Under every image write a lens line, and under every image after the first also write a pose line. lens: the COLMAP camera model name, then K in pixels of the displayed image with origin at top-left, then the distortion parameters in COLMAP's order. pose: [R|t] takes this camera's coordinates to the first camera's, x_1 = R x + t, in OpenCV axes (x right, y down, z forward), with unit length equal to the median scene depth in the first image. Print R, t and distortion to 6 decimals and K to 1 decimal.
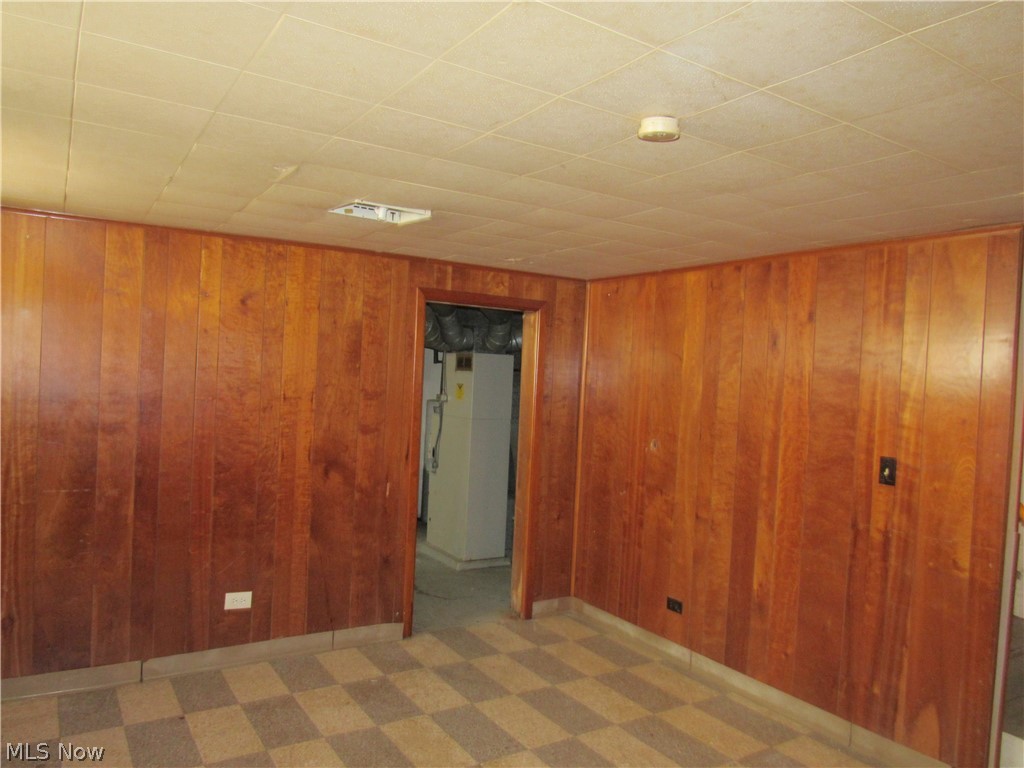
lens RADIAL K [[741.6, 0, 512.0], [0, 741.6, 384.0], [0, 0, 1]] dist [-0.011824, -0.004719]
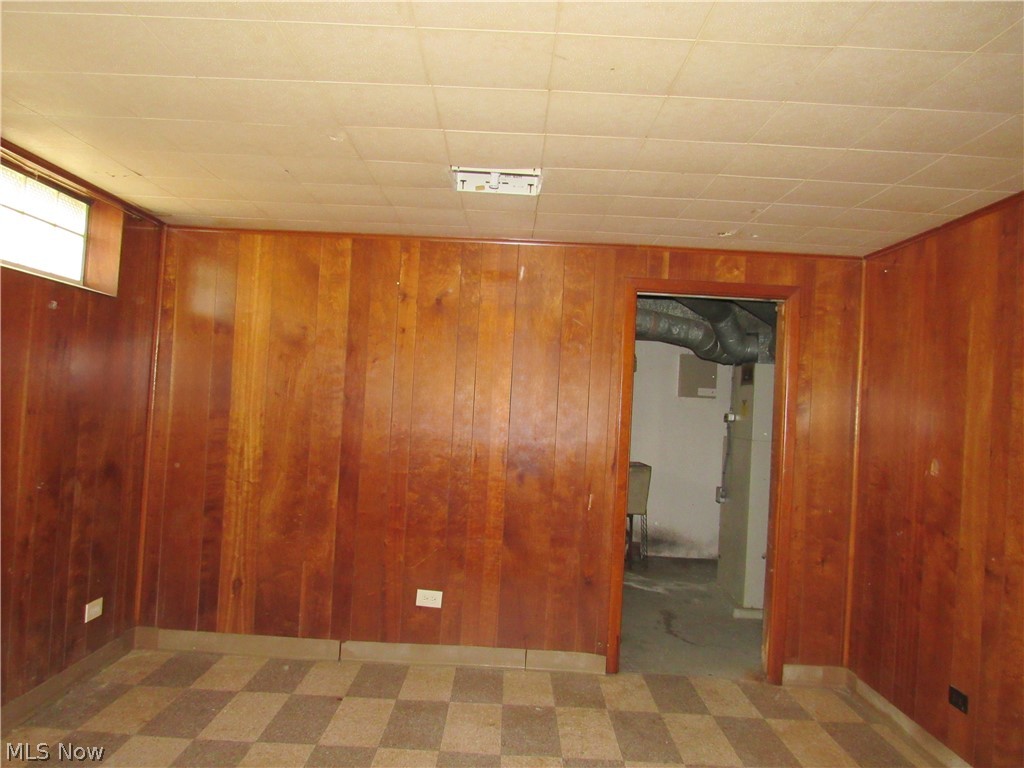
lens RADIAL K [[745.0, 0, 512.0], [0, 745.0, 384.0], [0, 0, 1]] dist [-0.010255, 0.005625]
pose [[0.844251, -0.014804, -0.535744, 0.249976], [-0.020181, 0.998031, -0.059380, 0.057076], [0.535568, 0.060944, 0.842290, 0.183150]]
